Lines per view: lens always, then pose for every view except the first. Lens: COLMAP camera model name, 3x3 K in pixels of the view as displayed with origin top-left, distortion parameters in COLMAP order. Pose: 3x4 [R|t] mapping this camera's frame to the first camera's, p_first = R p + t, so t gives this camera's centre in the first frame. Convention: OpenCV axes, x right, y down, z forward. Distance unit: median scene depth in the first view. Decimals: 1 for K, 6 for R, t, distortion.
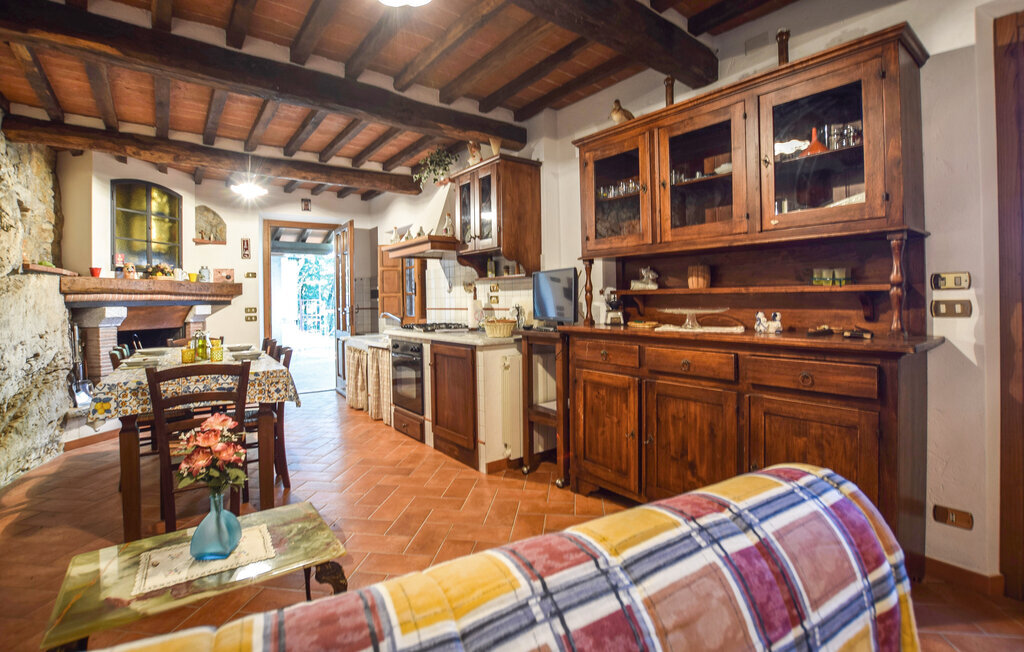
lens RADIAL K [[452.5, 0, 514.2], [0, 452.5, 289.4], [0, 0, 1]] dist [-0.041359, 0.000403]
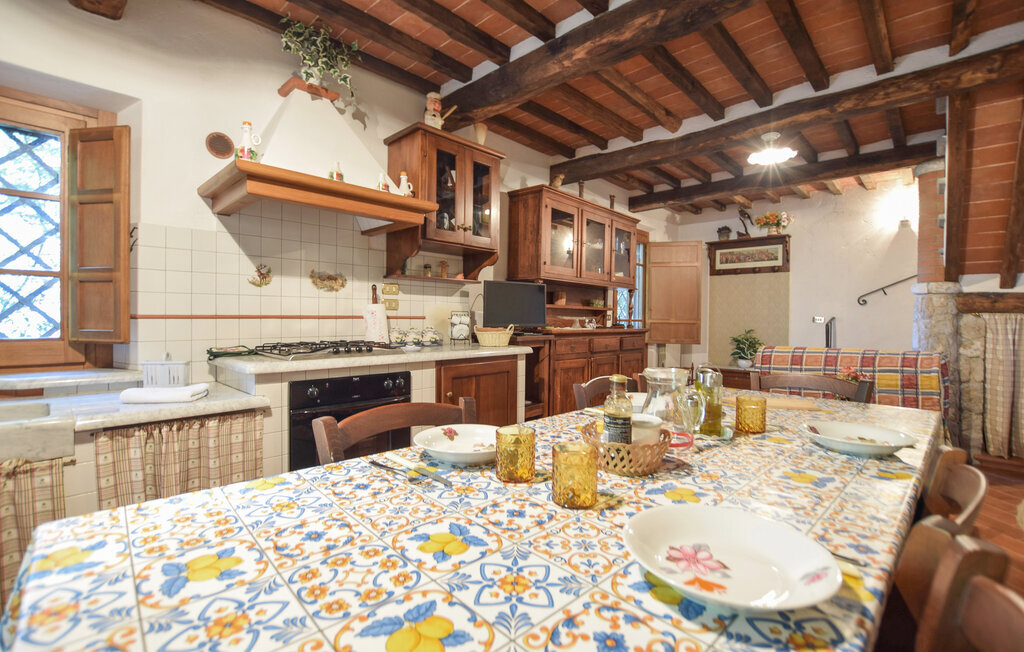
lens RADIAL K [[462.5, 0, 512.0], [0, 462.5, 326.0], [0, 0, 1]] dist [-0.043963, 0.008947]
pose [[-0.157172, -0.006577, 0.987549, -1.075754], [-0.031206, 0.999512, 0.001690, 0.065885], [-0.987078, -0.030552, -0.157300, 1.208917]]
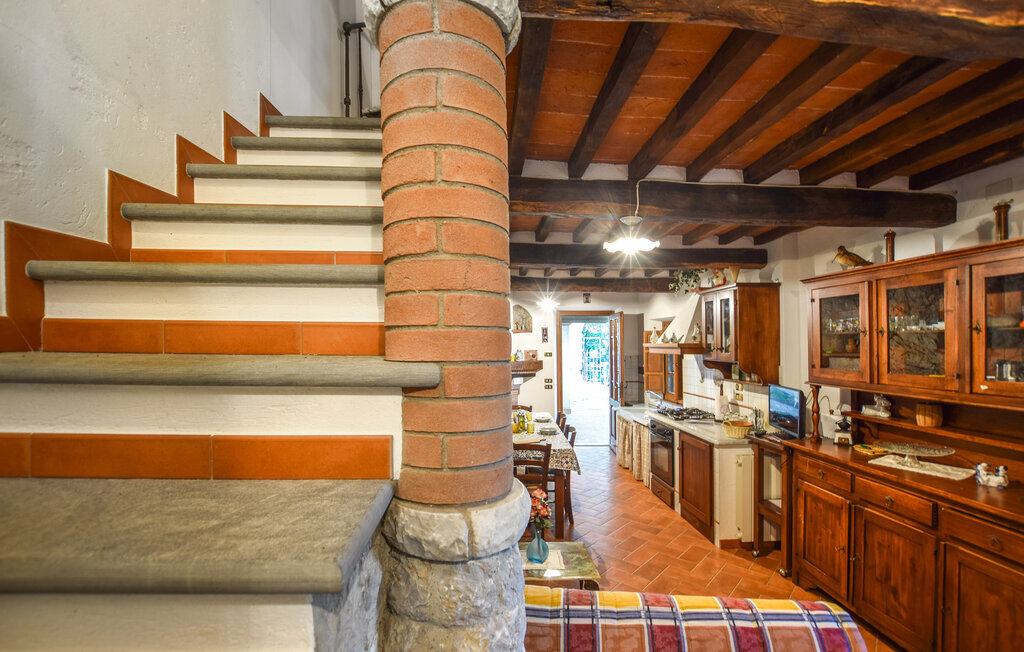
lens RADIAL K [[448.9, 0, 509.0], [0, 448.9, 338.7], [0, 0, 1]] dist [-0.057071, 0.007730]
pose [[0.817858, 0.008488, -0.575358, 0.147230], [0.003137, 0.999811, 0.019208, -0.179818], [0.575412, -0.017514, 0.817676, -0.285092]]
